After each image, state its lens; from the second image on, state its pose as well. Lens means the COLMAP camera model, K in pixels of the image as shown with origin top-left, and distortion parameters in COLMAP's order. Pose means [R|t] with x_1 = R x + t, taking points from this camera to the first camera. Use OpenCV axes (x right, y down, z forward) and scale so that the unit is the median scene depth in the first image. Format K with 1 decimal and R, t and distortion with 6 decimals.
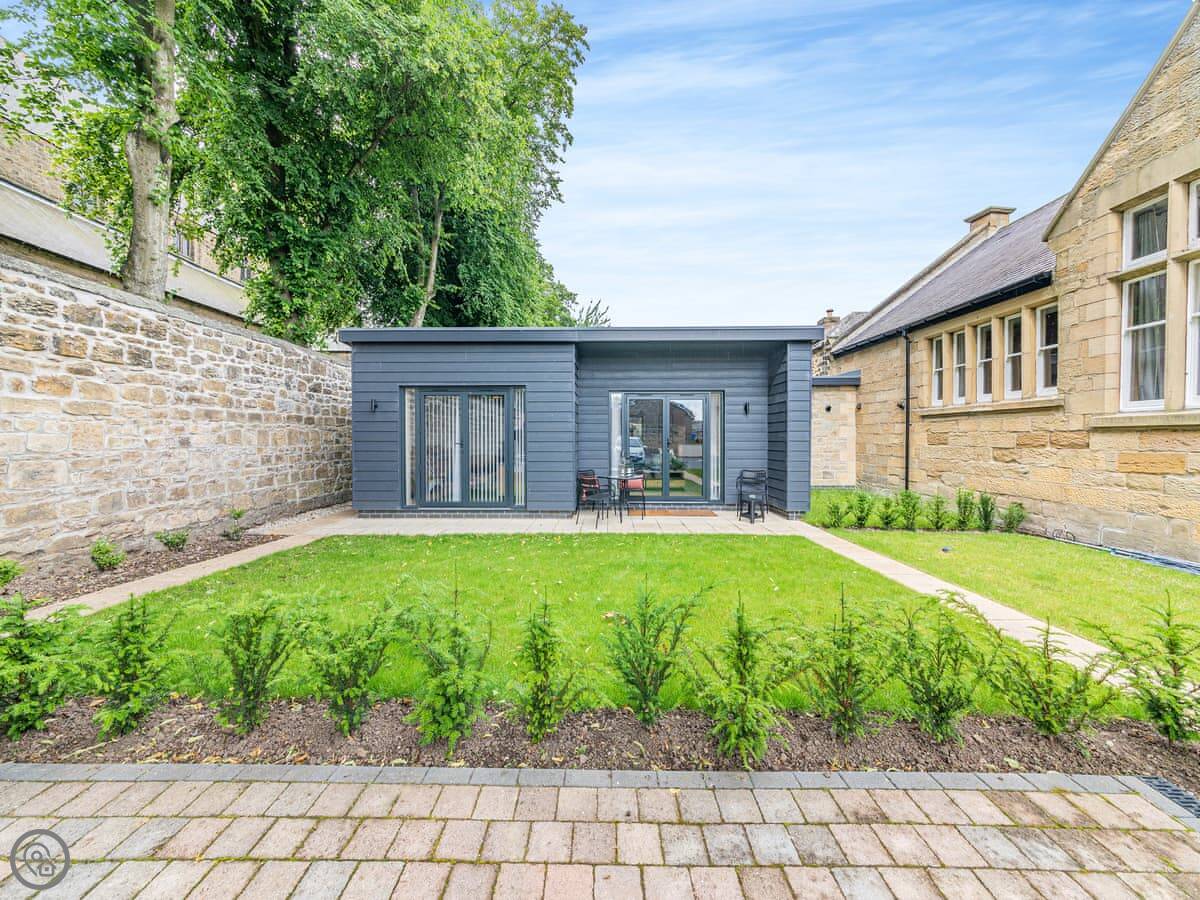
lens RADIAL K [[417.3, 0, 600.0], [0, 417.3, 450.0], [0, 0, 1]] dist [-0.011236, 0.004806]
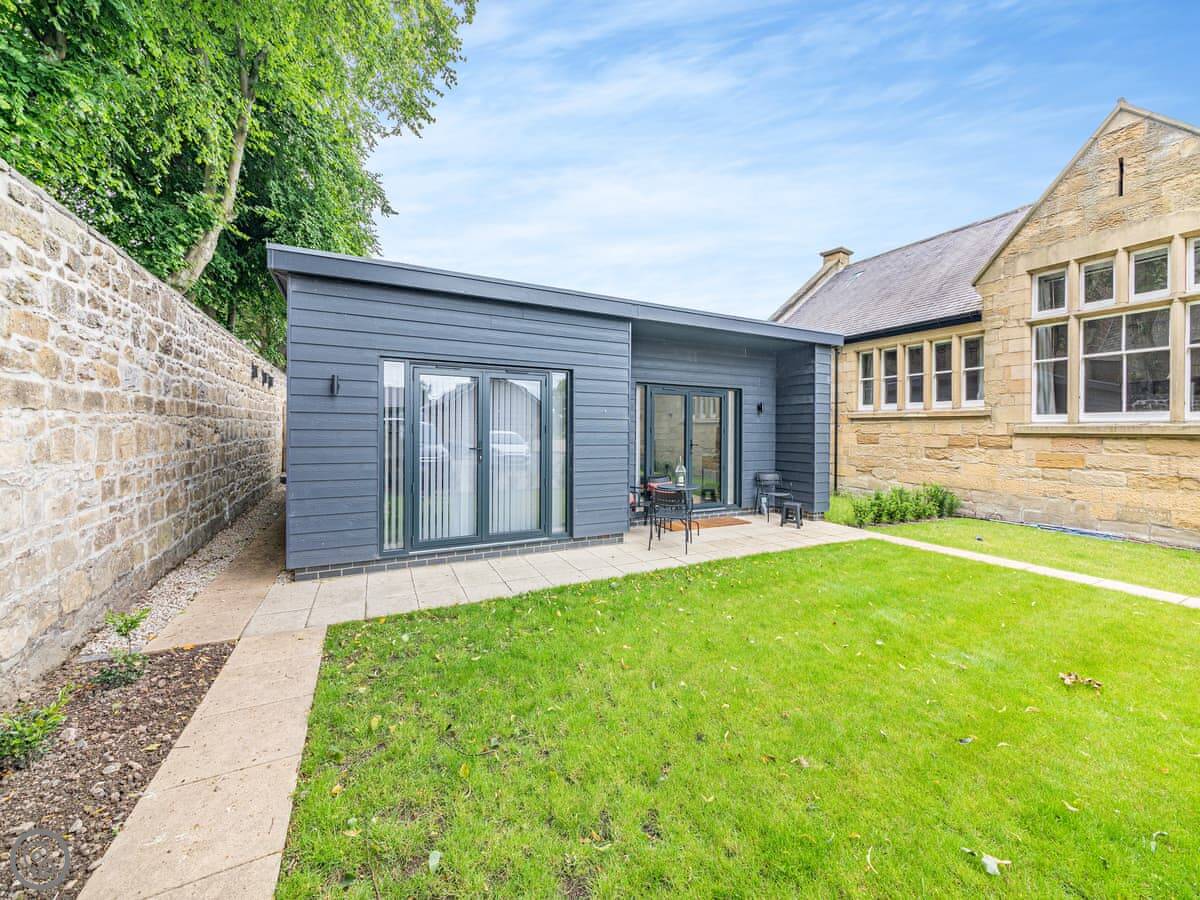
lens RADIAL K [[443.6, 0, 599.0], [0, 443.6, 439.6], [0, 0, 1]] dist [-0.008643, 0.000360]
pose [[0.892342, -0.002214, 0.451354, -0.522551], [0.004033, 0.999987, -0.003068, -0.029861], [-0.451341, 0.004558, 0.892340, 0.292534]]
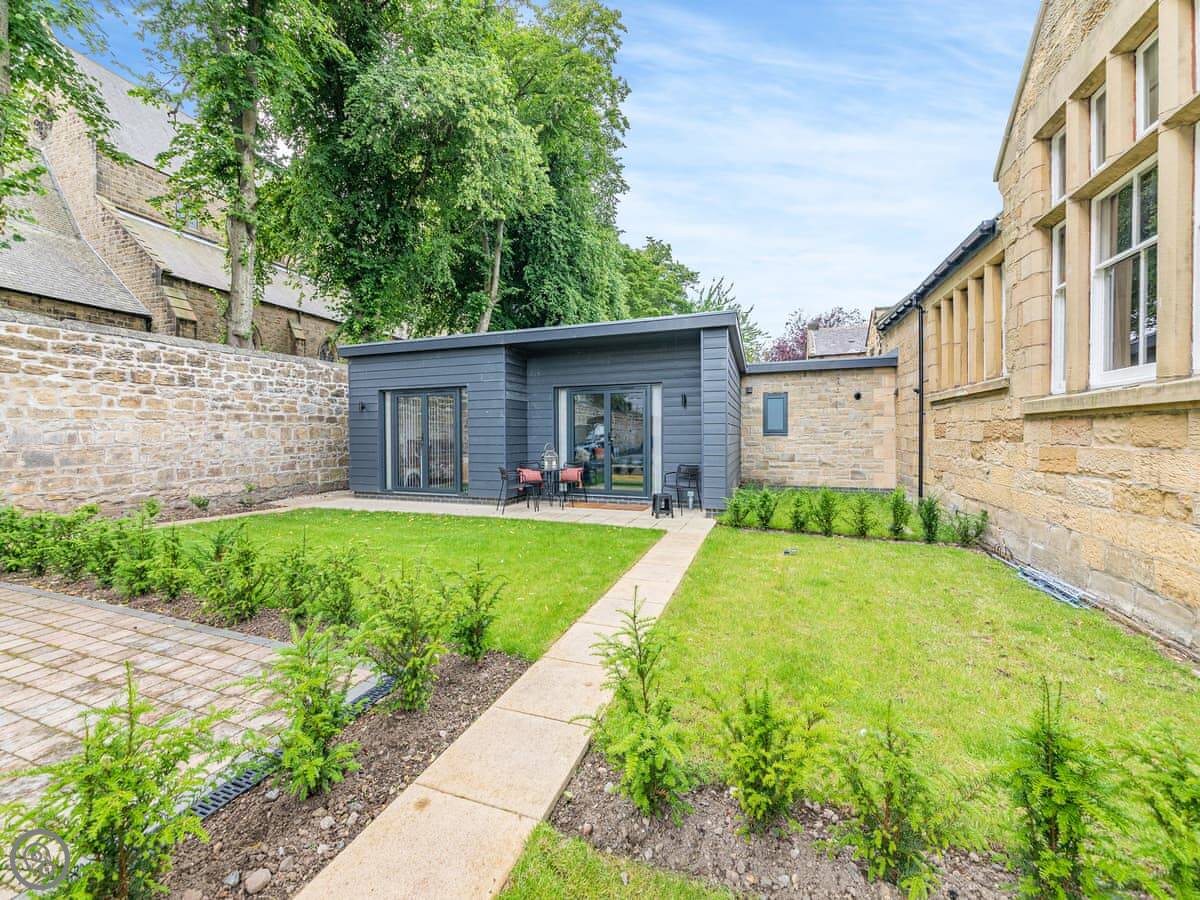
lens RADIAL K [[458.2, 0, 600.9], [0, 458.2, 446.4], [0, 0, 1]] dist [-0.000611, -0.005385]
pose [[0.947775, 0.003849, -0.318917, 0.596774], [-0.004135, 0.999991, -0.000220, 0.007925], [0.318913, 0.001527, 0.947783, -0.063632]]
